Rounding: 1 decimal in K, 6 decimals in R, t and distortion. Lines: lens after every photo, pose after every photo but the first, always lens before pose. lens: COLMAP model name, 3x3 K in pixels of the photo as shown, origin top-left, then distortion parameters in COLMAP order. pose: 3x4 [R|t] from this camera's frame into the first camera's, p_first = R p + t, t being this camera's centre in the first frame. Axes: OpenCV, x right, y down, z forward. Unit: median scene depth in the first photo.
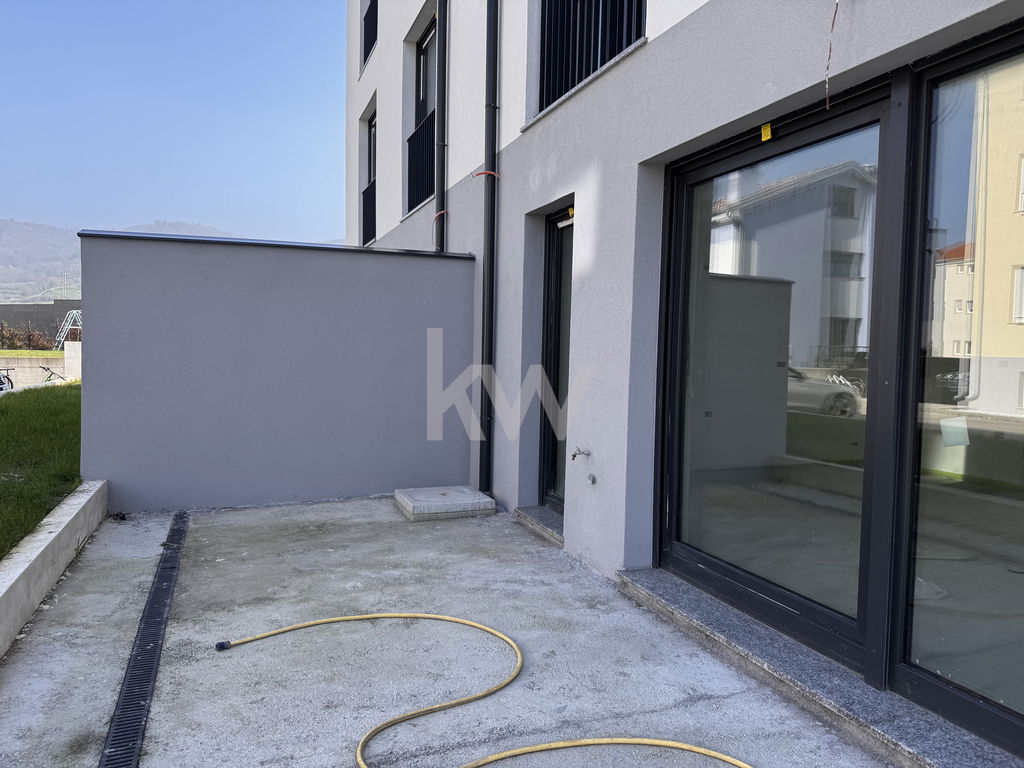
lens RADIAL K [[724.0, 0, 512.0], [0, 724.0, 384.0], [0, 0, 1]] dist [0.063400, -0.113152]
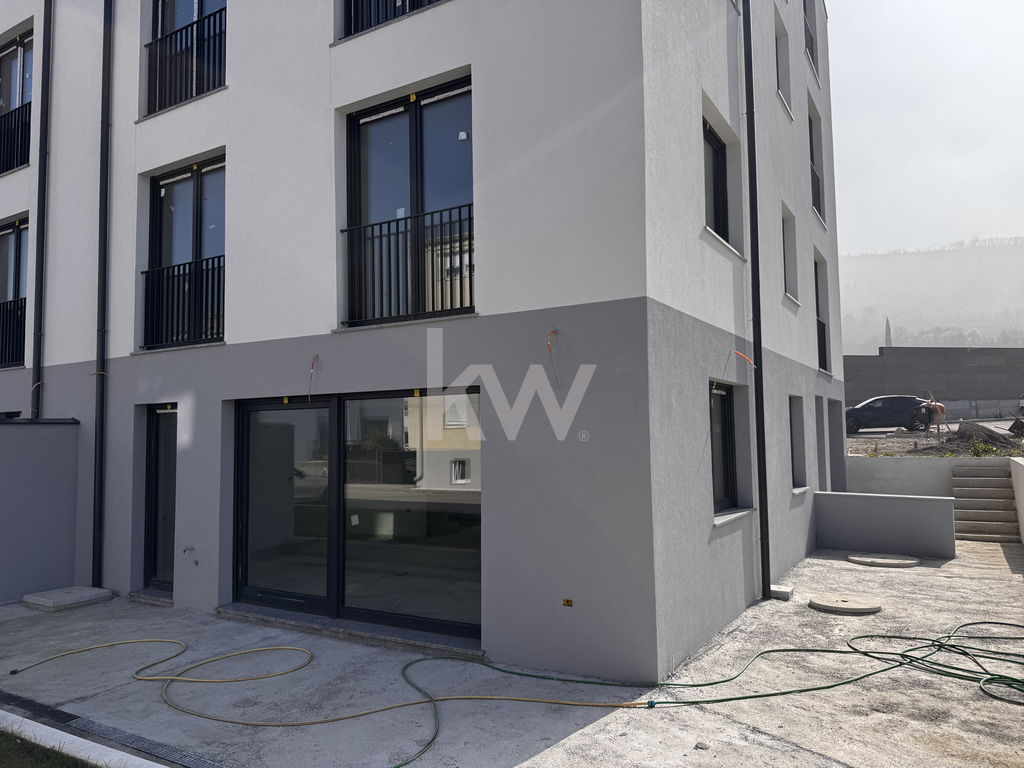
lens RADIAL K [[724.0, 0, 512.0], [0, 724.0, 384.0], [0, 0, 1]] dist [0.063400, -0.113152]
pose [[0.791168, 0.008631, 0.611537, -0.425535], [0.062625, 0.993501, -0.095042, -0.100693], [-0.608384, 0.113492, 0.785486, -1.085525]]
